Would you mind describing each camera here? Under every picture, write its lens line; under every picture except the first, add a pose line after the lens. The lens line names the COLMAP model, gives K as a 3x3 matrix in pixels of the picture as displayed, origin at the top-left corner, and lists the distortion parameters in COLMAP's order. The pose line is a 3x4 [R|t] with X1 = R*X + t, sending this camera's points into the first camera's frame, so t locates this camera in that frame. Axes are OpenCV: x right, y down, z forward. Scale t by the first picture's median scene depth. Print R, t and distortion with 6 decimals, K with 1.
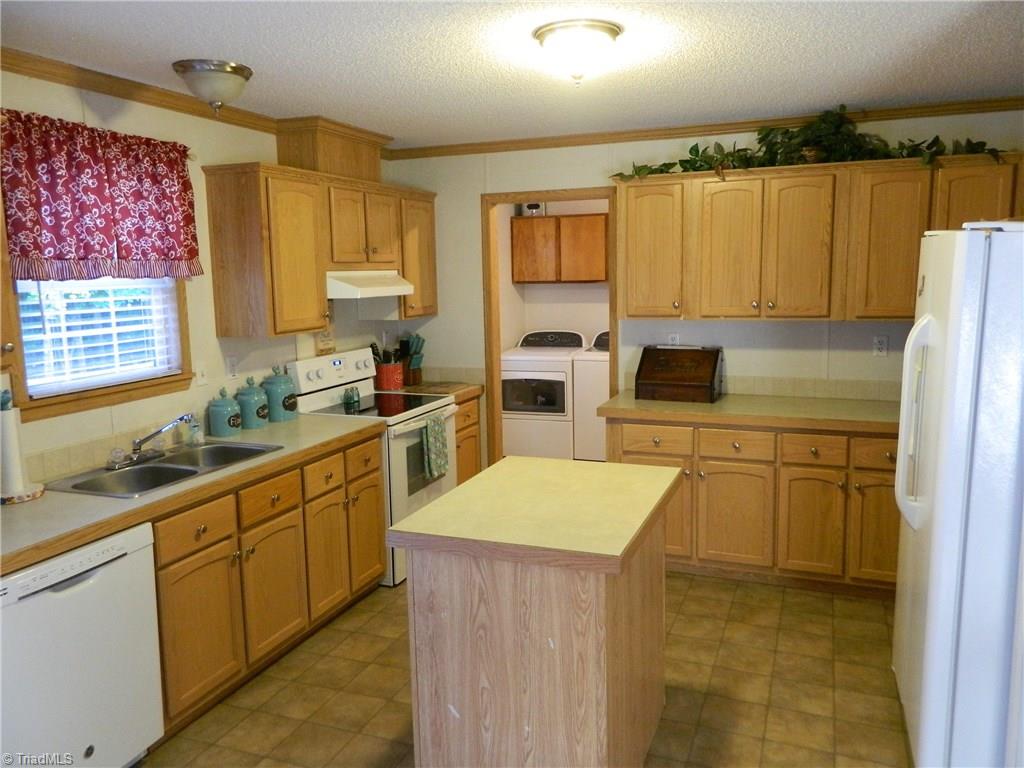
lens RADIAL K [[785.1, 0, 511.5], [0, 785.1, 388.3], [0, 0, 1]] dist [0.022210, 0.001188]
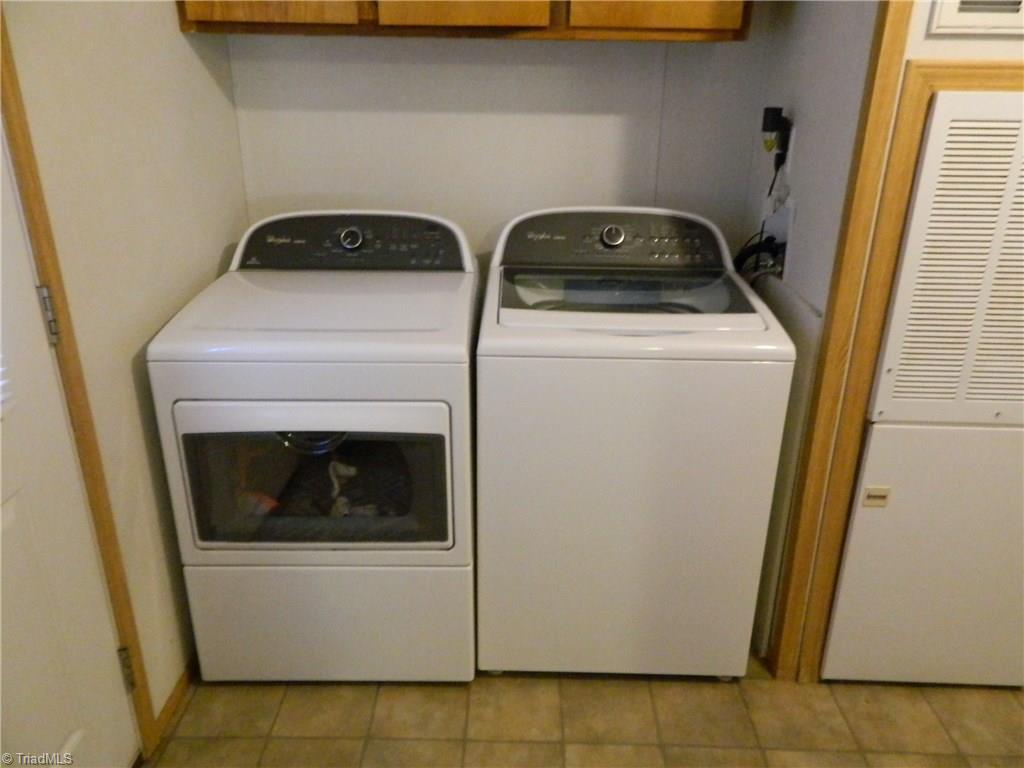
lens RADIAL K [[785.1, 0, 512.3], [0, 785.1, 380.9], [0, 0, 1]] dist [0.022210, 0.001188]
pose [[0.938315, -0.112258, 0.327053, 0.005509], [0.032781, 0.970453, 0.239051, -0.079047], [-0.344225, -0.213584, 0.914271, 0.684471]]
